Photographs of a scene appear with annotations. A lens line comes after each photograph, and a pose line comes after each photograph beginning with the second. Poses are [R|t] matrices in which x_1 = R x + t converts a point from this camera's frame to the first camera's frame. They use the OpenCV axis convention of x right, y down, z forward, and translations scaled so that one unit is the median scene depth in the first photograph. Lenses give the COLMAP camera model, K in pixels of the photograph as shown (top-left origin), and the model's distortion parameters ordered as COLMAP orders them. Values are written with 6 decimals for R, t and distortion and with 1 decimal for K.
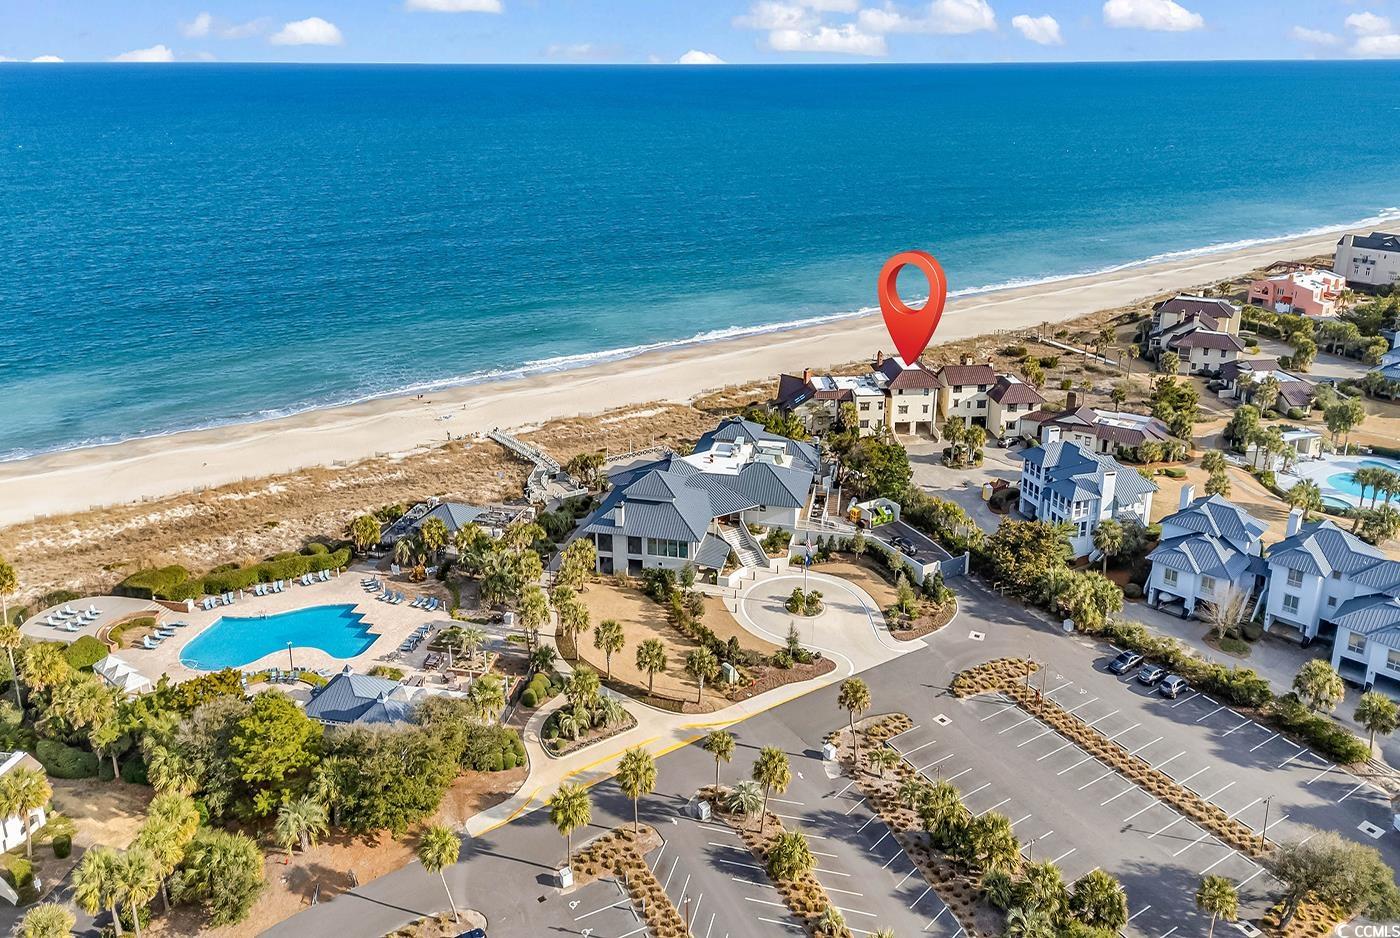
lens RADIAL K [[992.6, 0, 705.8], [0, 992.6, 465.5], [0, 0, 1]] dist [0.058187, -0.049020]
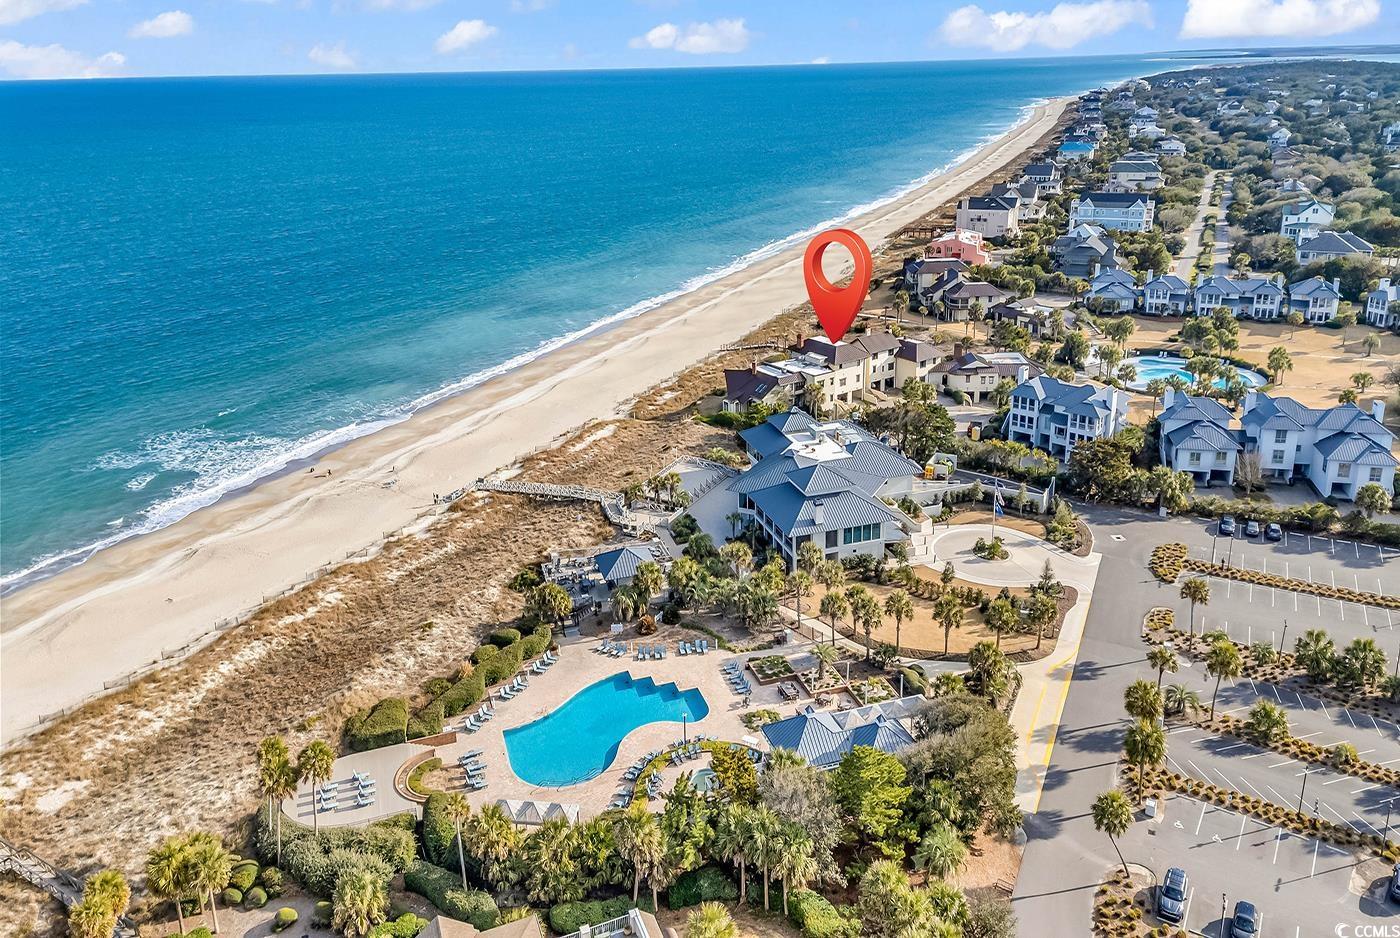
lens RADIAL K [[992.6, 0, 705.8], [0, 992.6, 465.5], [0, 0, 1]] dist [0.058187, -0.049020]
pose [[0.861540, -0.207464, 0.463366, -0.614269], [0.211569, 0.976382, 0.043787, -0.062766], [-0.461506, 0.060309, 0.885085, 0.147569]]
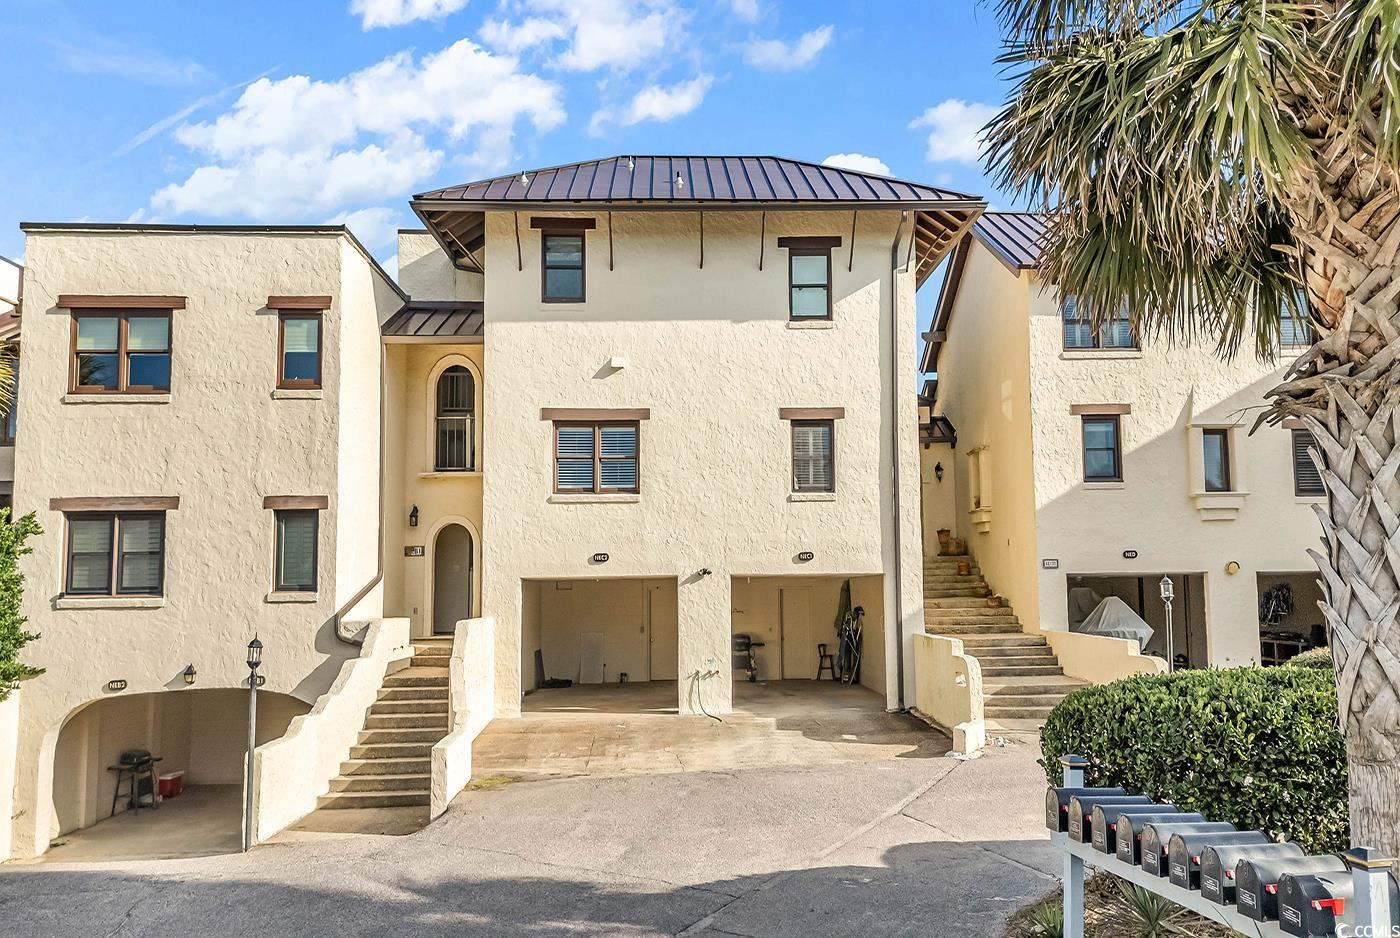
lens RADIAL K [[992.6, 0, 705.8], [0, 992.6, 465.5], [0, 0, 1]] dist [0.058187, -0.049020]
pose [[0.998962, 0.001464, -0.045530, 0.289091], [-0.021269, 0.898845, -0.437750, -0.013914], [0.040284, 0.438264, 0.897943, 1.225979]]
